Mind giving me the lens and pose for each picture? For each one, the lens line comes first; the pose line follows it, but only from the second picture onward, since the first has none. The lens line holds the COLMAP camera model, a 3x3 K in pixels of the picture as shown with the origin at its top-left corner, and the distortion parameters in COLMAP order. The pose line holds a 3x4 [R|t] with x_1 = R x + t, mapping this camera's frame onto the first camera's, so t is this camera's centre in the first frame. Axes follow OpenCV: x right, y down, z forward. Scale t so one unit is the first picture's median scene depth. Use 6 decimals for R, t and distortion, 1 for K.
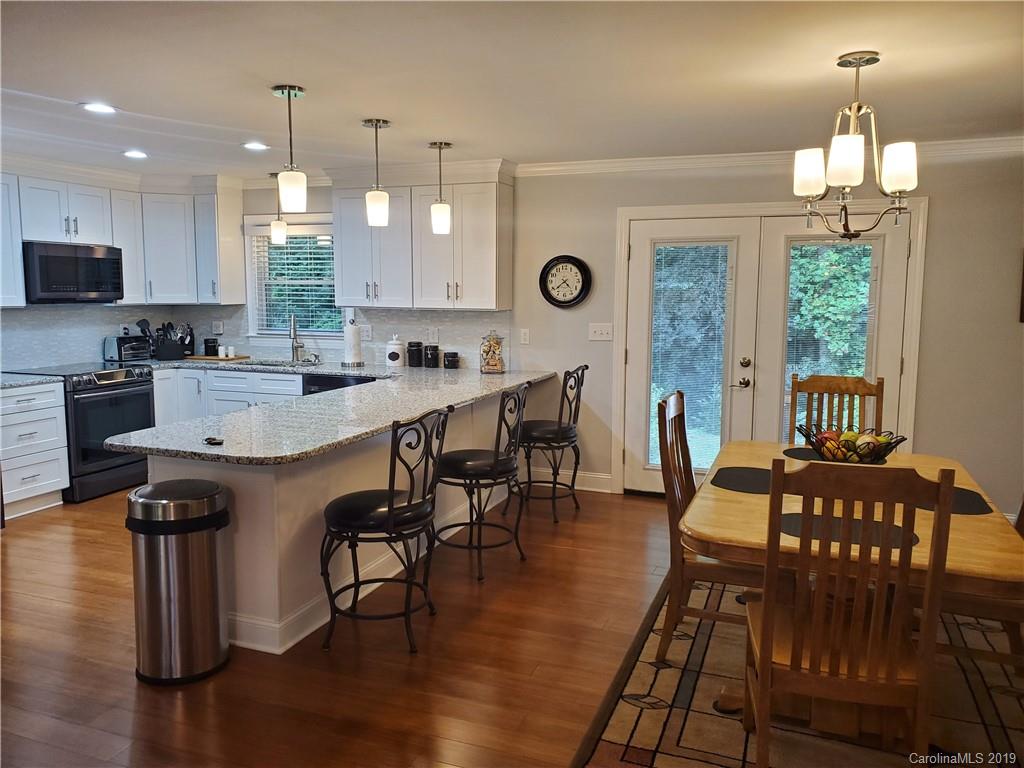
lens RADIAL K [[797.6, 0, 502.1], [0, 797.6, 384.1], [0, 0, 1]] dist [0.037787, -0.047920]
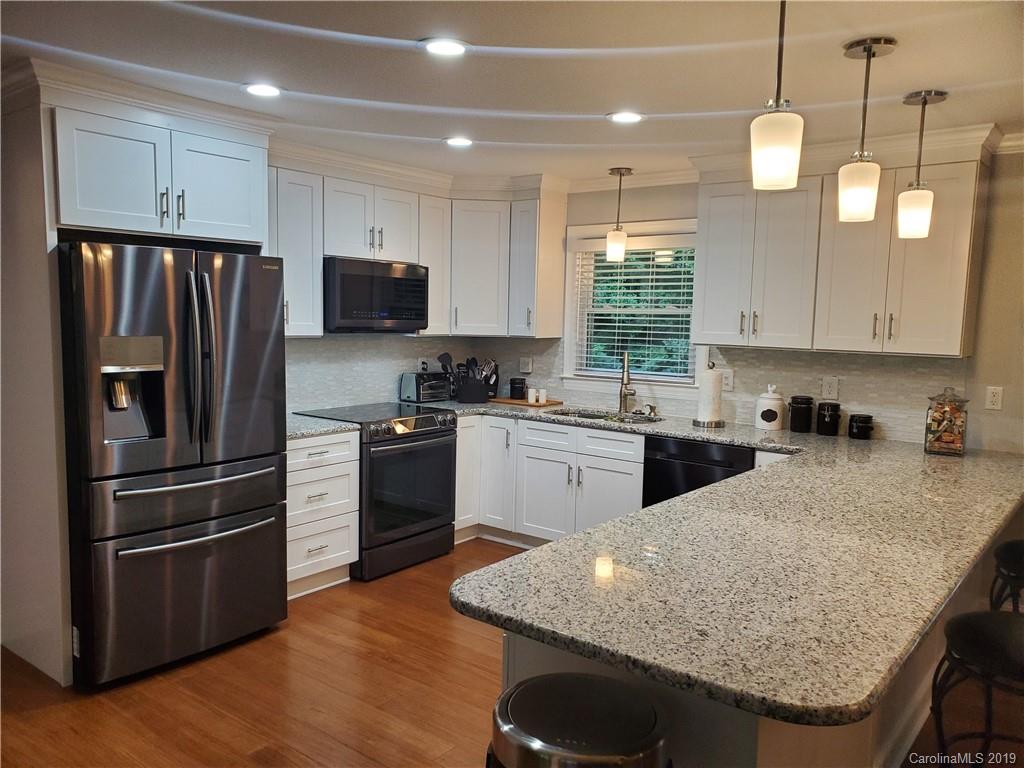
lens RADIAL K [[797.6, 0, 504.4], [0, 797.6, 399.8], [0, 0, 1]] dist [0.037787, -0.047920]
pose [[0.955938, 0.048328, -0.289562, -0.158230], [-0.052421, 0.998605, -0.006389, -0.032395], [0.288849, 0.021286, 0.957138, 0.246002]]
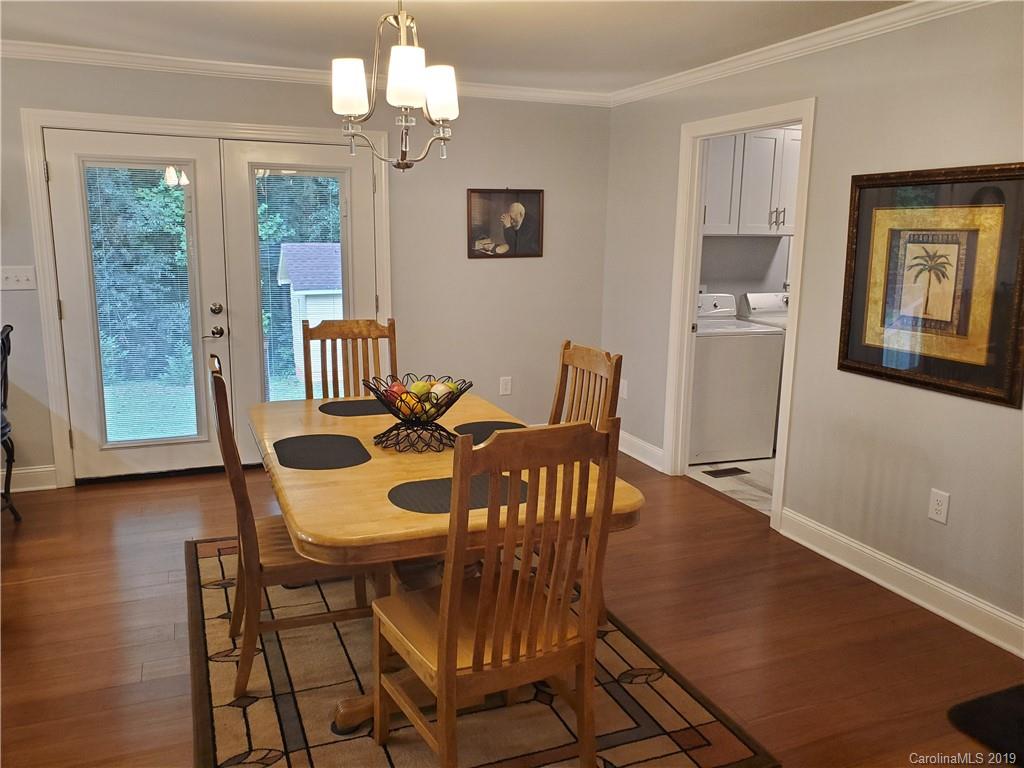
lens RADIAL K [[797.6, 0, 507.6], [0, 797.6, 384.8], [0, 0, 1]] dist [0.037787, -0.047920]
pose [[0.723743, -0.125029, 0.678648, -0.059752], [0.069930, 0.991675, 0.108122, -0.015247], [-0.686517, -0.030794, 0.726461, 0.132577]]
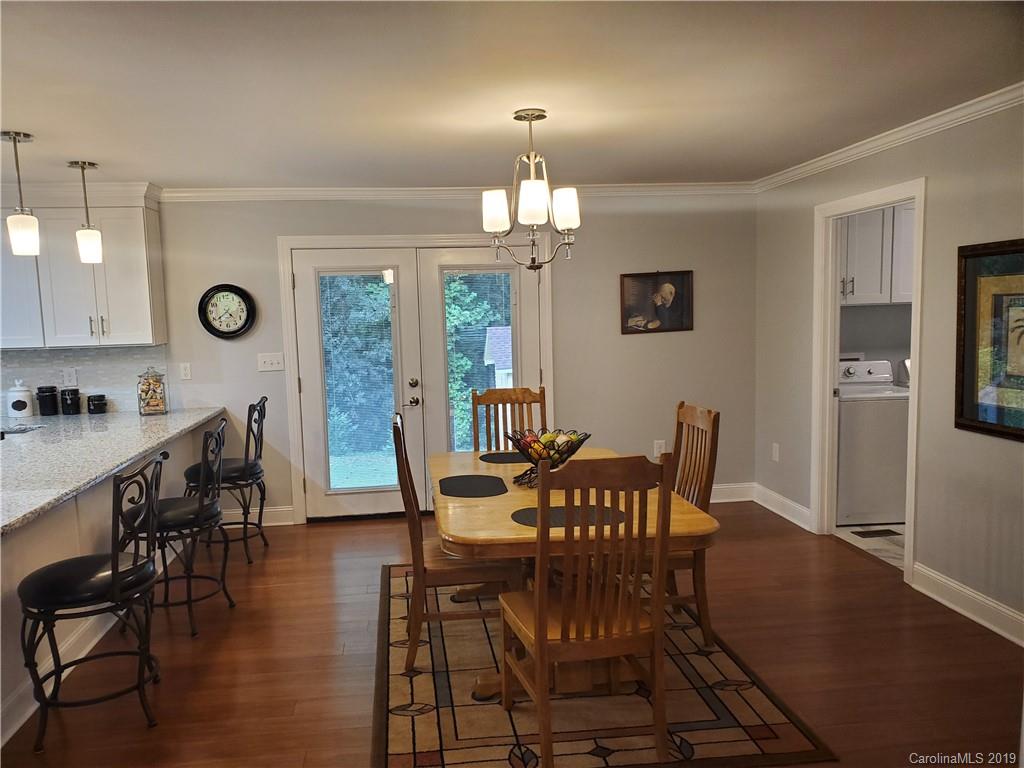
lens RADIAL K [[797.6, 0, 489.2], [0, 797.6, 400.8], [0, 0, 1]] dist [0.037787, -0.047920]
pose [[0.884883, -0.082636, 0.458425, -0.086496], [0.087892, 0.996081, 0.009899, -0.004082], [-0.457446, 0.031532, 0.888678, 0.004193]]
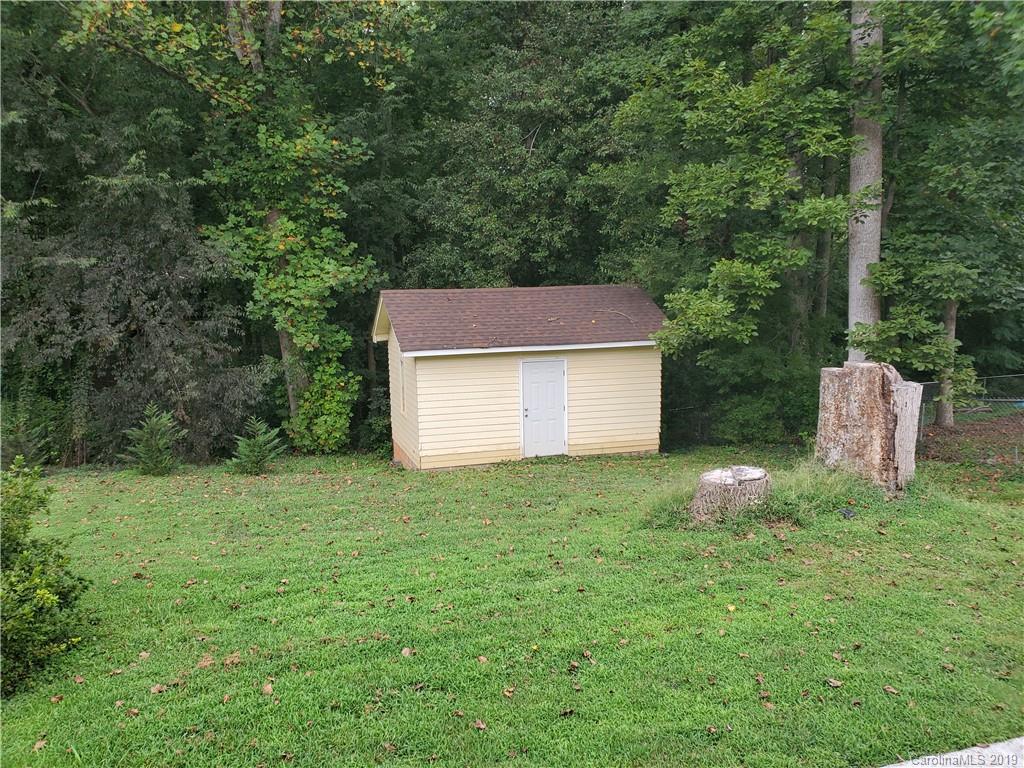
lens RADIAL K [[797.6, 0, 505.4], [0, 797.6, 393.5], [0, 0, 1]] dist [0.037787, -0.047920]
pose [[0.771618, -0.104875, 0.627381, 0.255440], [0.084238, 0.994475, 0.062635, -0.098319], [-0.630484, 0.004519, 0.776189, 0.965168]]
